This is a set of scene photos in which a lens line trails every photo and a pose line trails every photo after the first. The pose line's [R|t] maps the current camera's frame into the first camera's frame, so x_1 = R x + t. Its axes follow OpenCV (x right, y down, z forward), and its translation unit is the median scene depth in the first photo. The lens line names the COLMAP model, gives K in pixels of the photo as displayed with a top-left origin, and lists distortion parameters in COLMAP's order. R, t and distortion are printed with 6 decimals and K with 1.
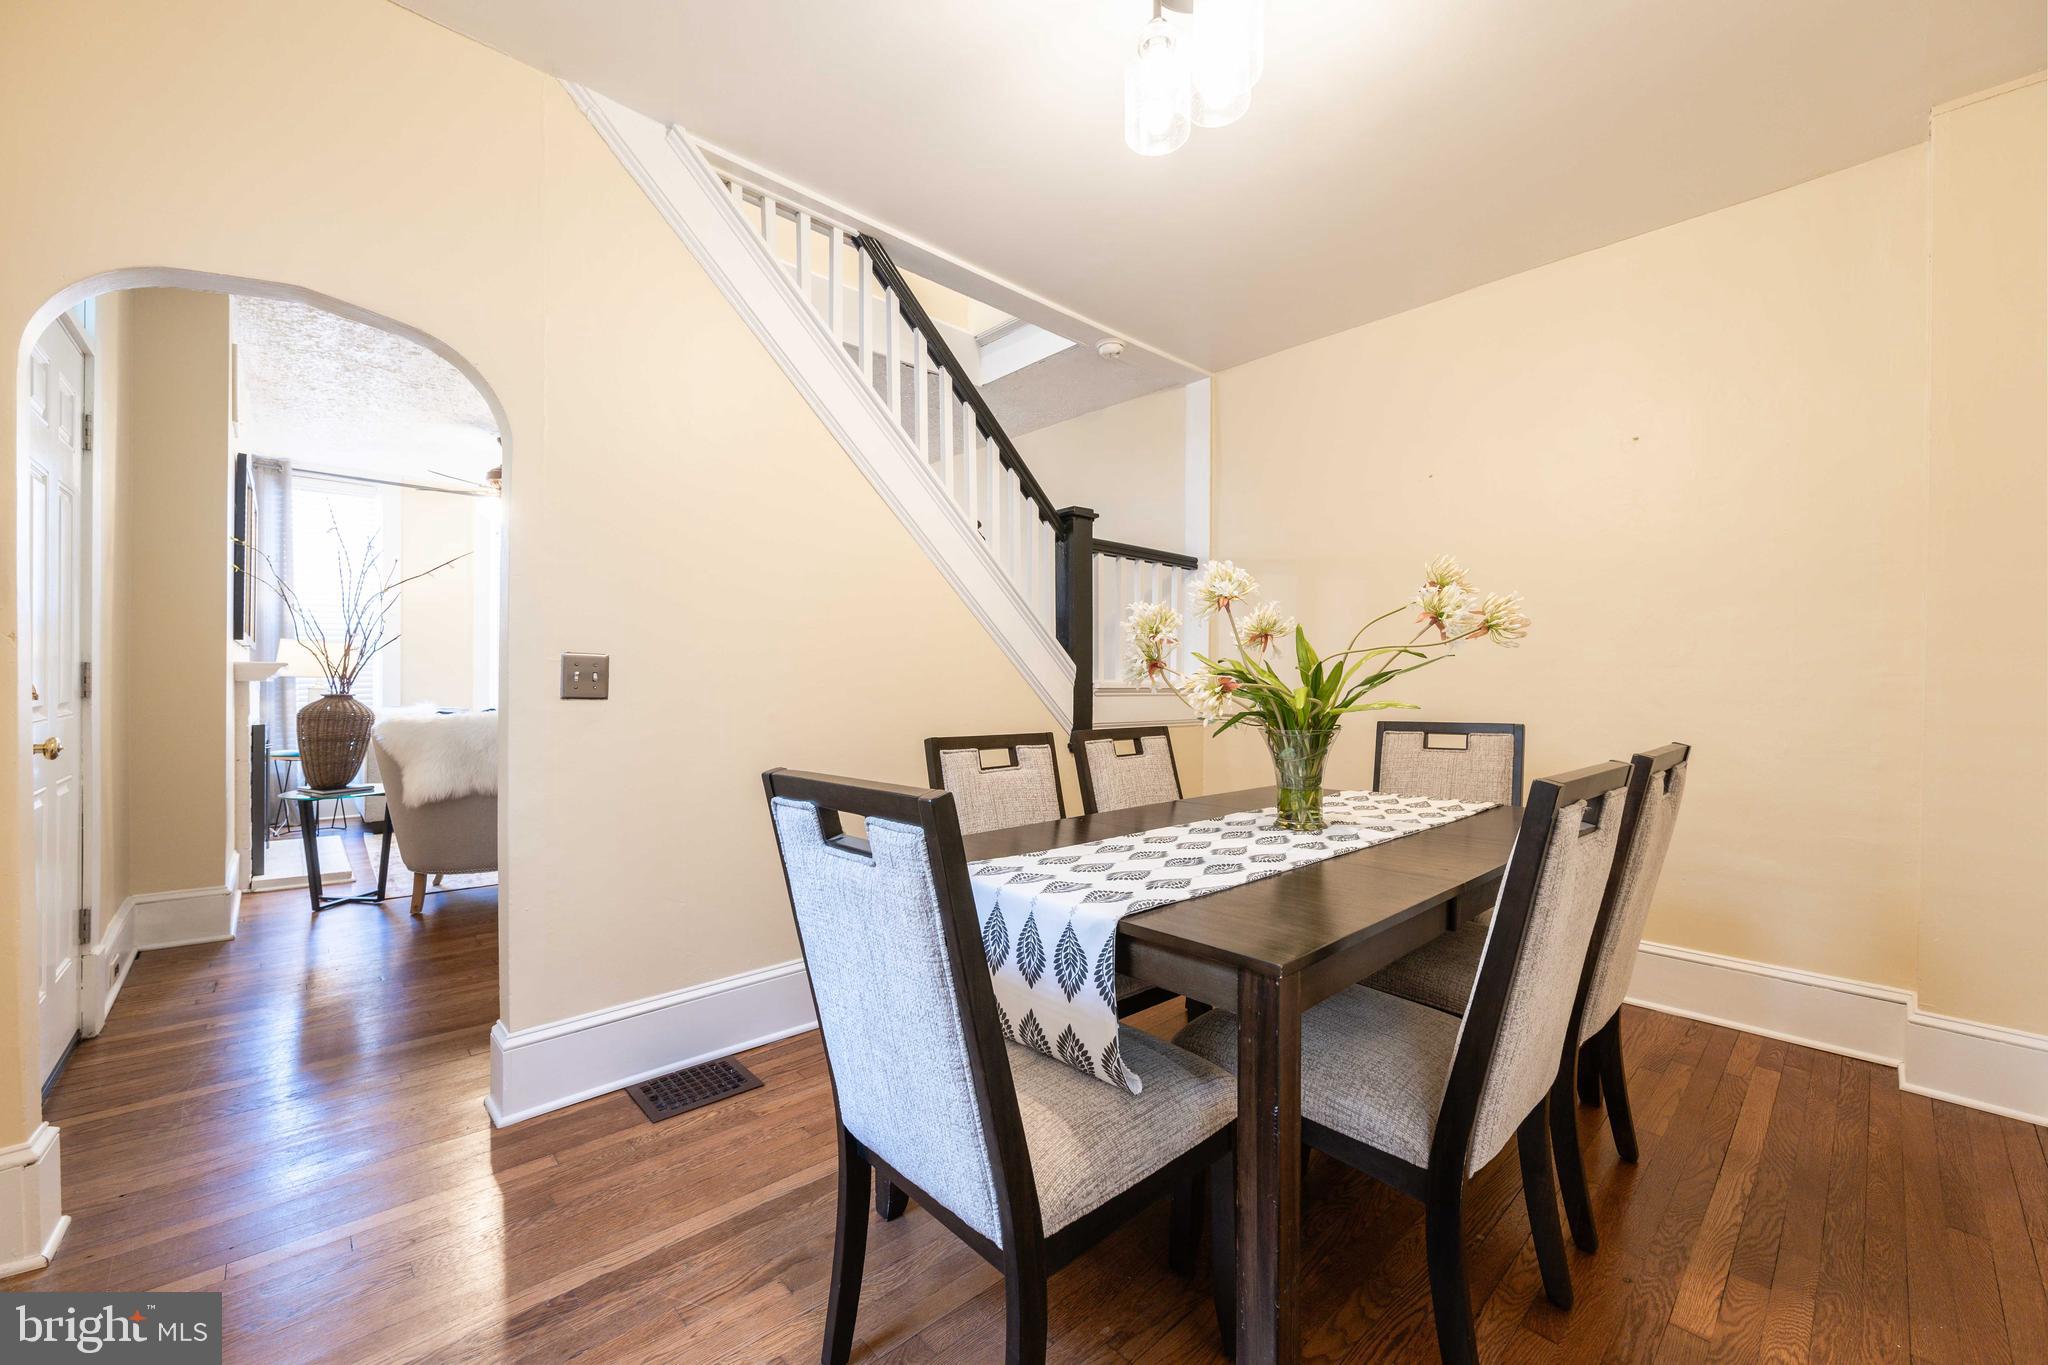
lens RADIAL K [[797.8, 0, 1023.6], [0, 797.8, 687.6], [0, 0, 1]] dist [-0.000676, -0.000415]
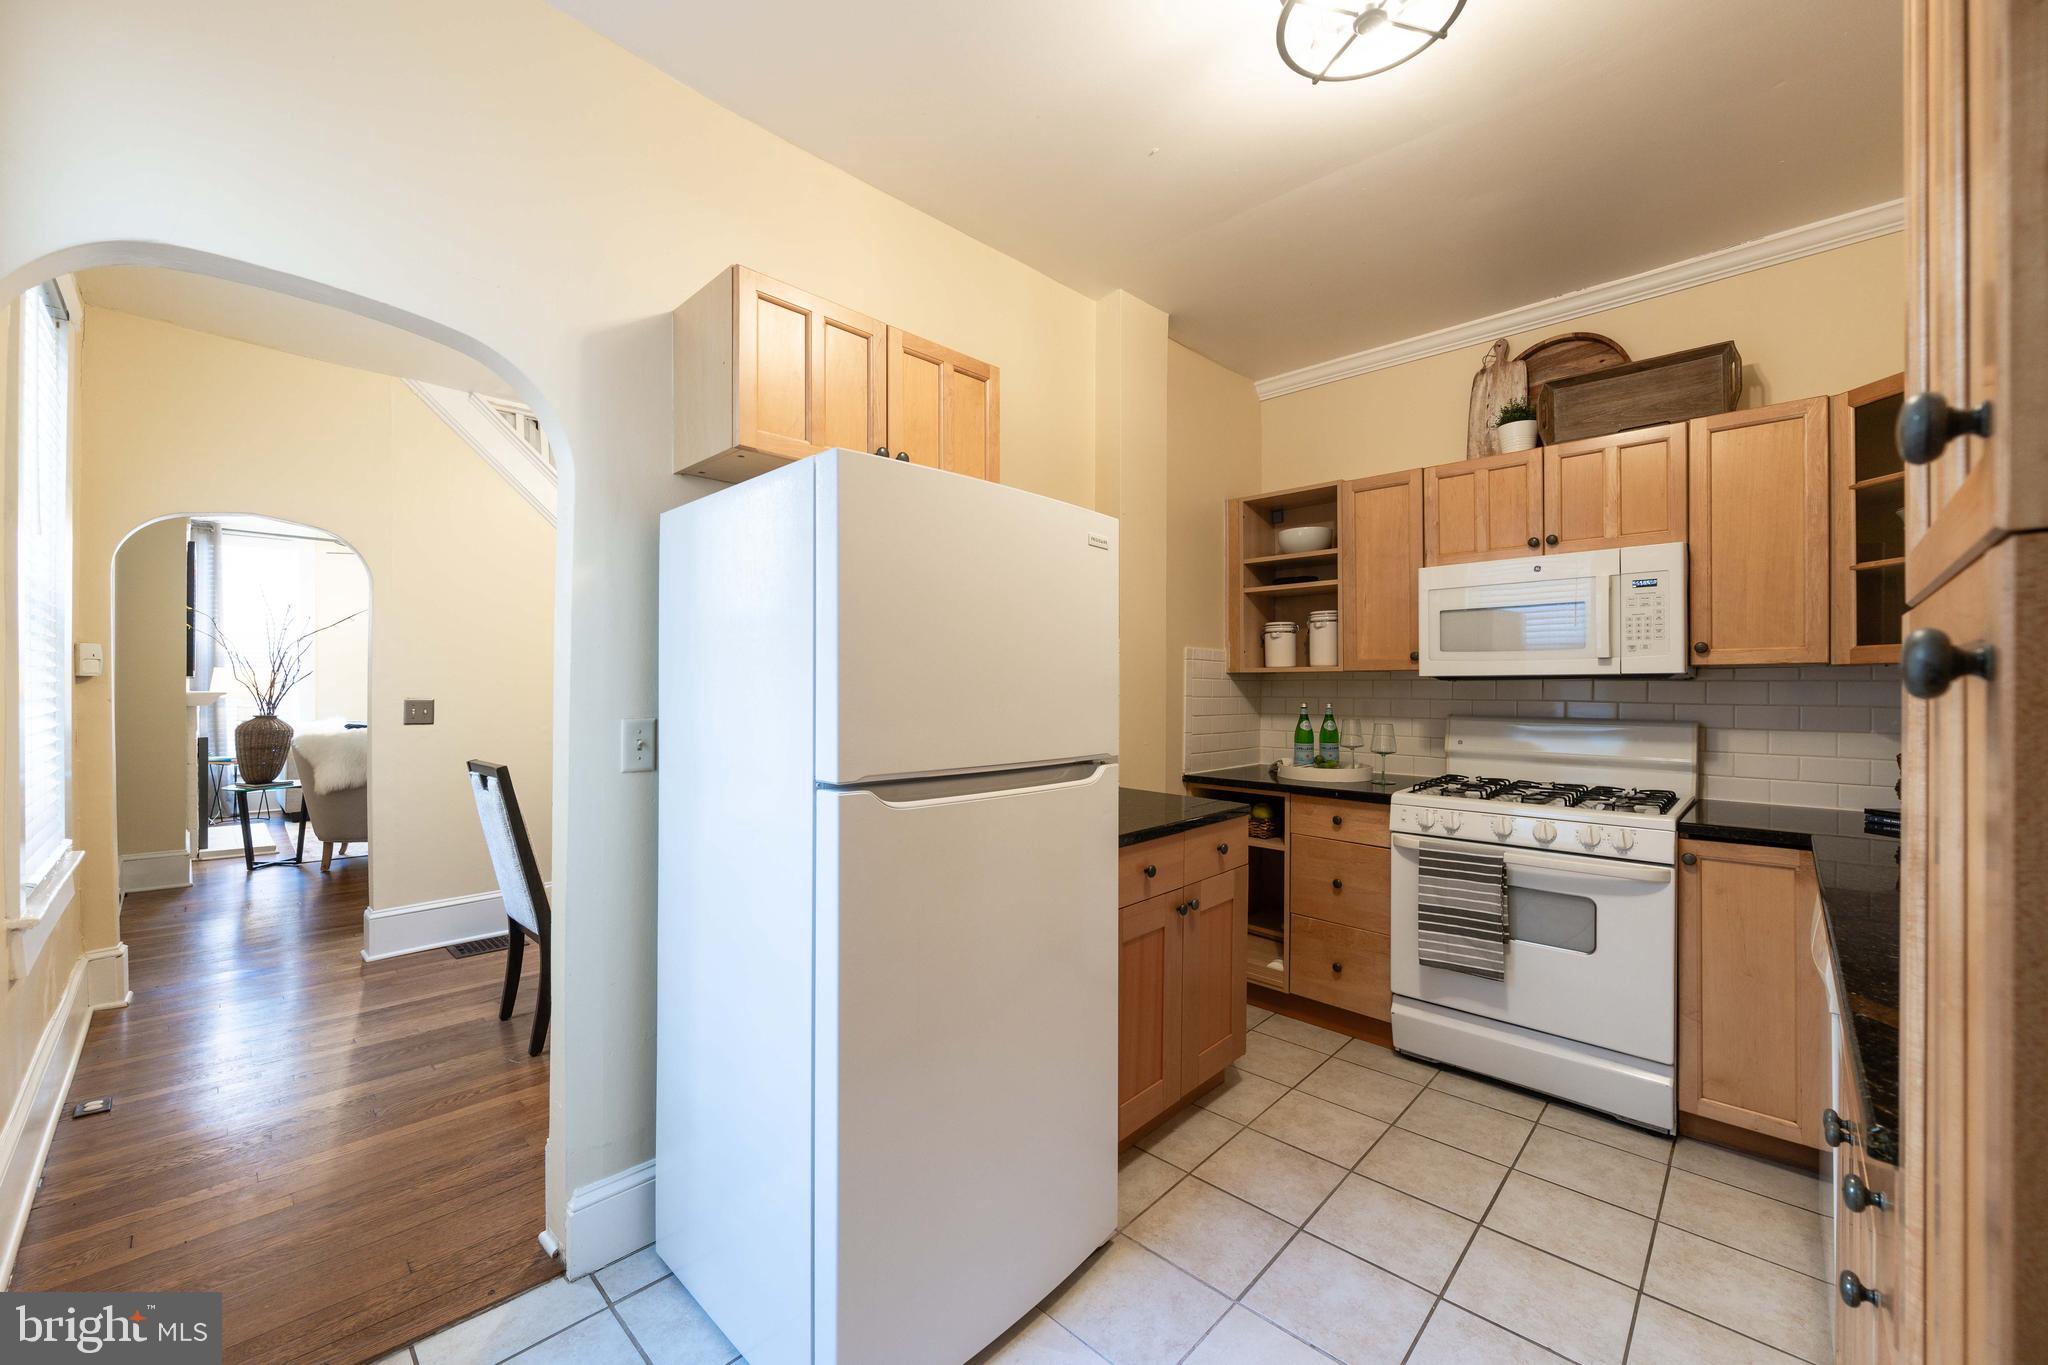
lens RADIAL K [[797.8, 0, 1023.6], [0, 797.8, 687.6], [0, 0, 1]] dist [-0.000676, -0.000415]
pose [[0.998231, -0.005127, 0.059227, 0.377630], [0.005181, 0.999986, -0.000761, -0.032313], [-0.059223, 0.001067, 0.998244, -0.466223]]
